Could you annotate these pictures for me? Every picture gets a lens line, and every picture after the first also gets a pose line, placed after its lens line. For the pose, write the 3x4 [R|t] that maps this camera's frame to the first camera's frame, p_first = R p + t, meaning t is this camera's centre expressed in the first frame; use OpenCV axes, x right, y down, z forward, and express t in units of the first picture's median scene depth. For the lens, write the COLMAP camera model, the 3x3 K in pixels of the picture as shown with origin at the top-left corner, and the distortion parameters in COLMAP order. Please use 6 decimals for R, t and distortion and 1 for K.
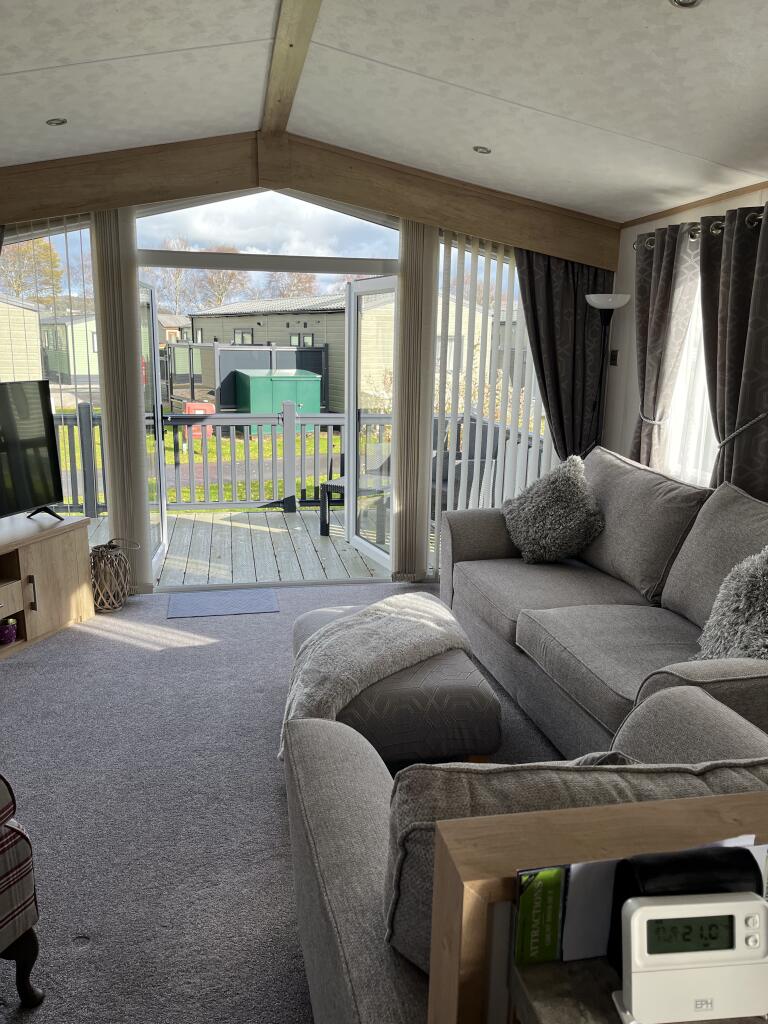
lens RADIAL K [[772.7, 0, 380.6], [0, 772.7, 503.3], [0, 0, 1]] dist [0.067589, -0.086811]
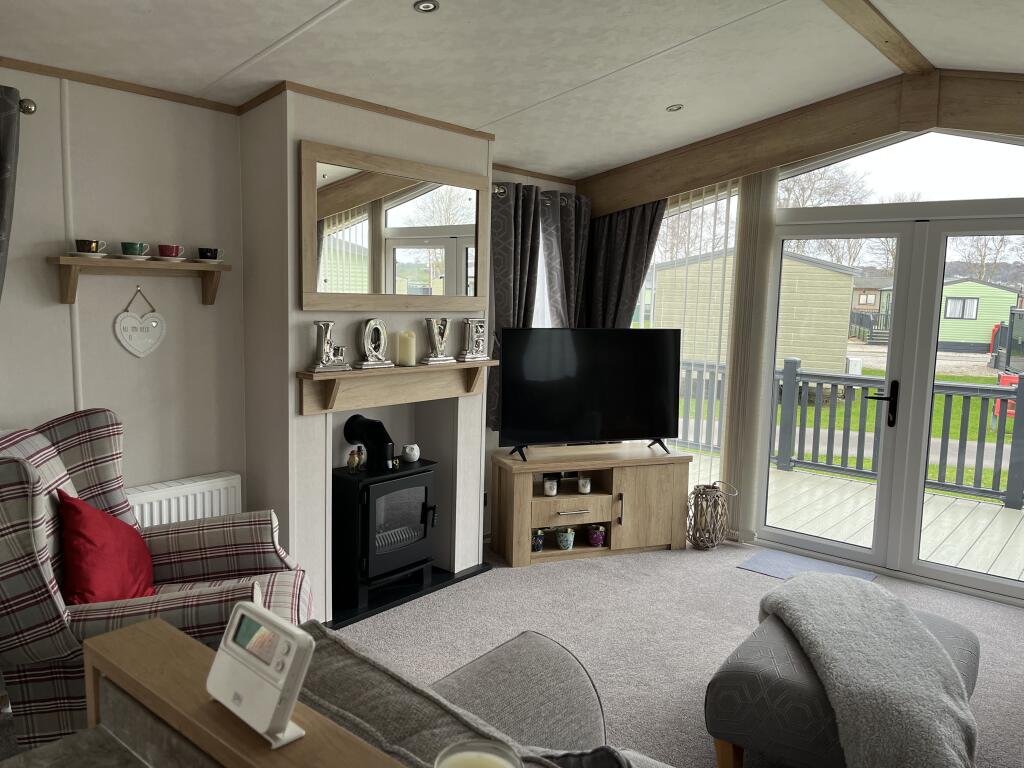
lens RADIAL K [[772.7, 0, 491.7], [0, 772.7, 373.7], [0, 0, 1]] dist [0.067589, -0.086811]
pose [[0.622512, 0.091306, -0.777266, 0.281809], [-0.178408, 0.983576, -0.027345, -0.015009], [0.762004, 0.155694, 0.628578, 0.097887]]
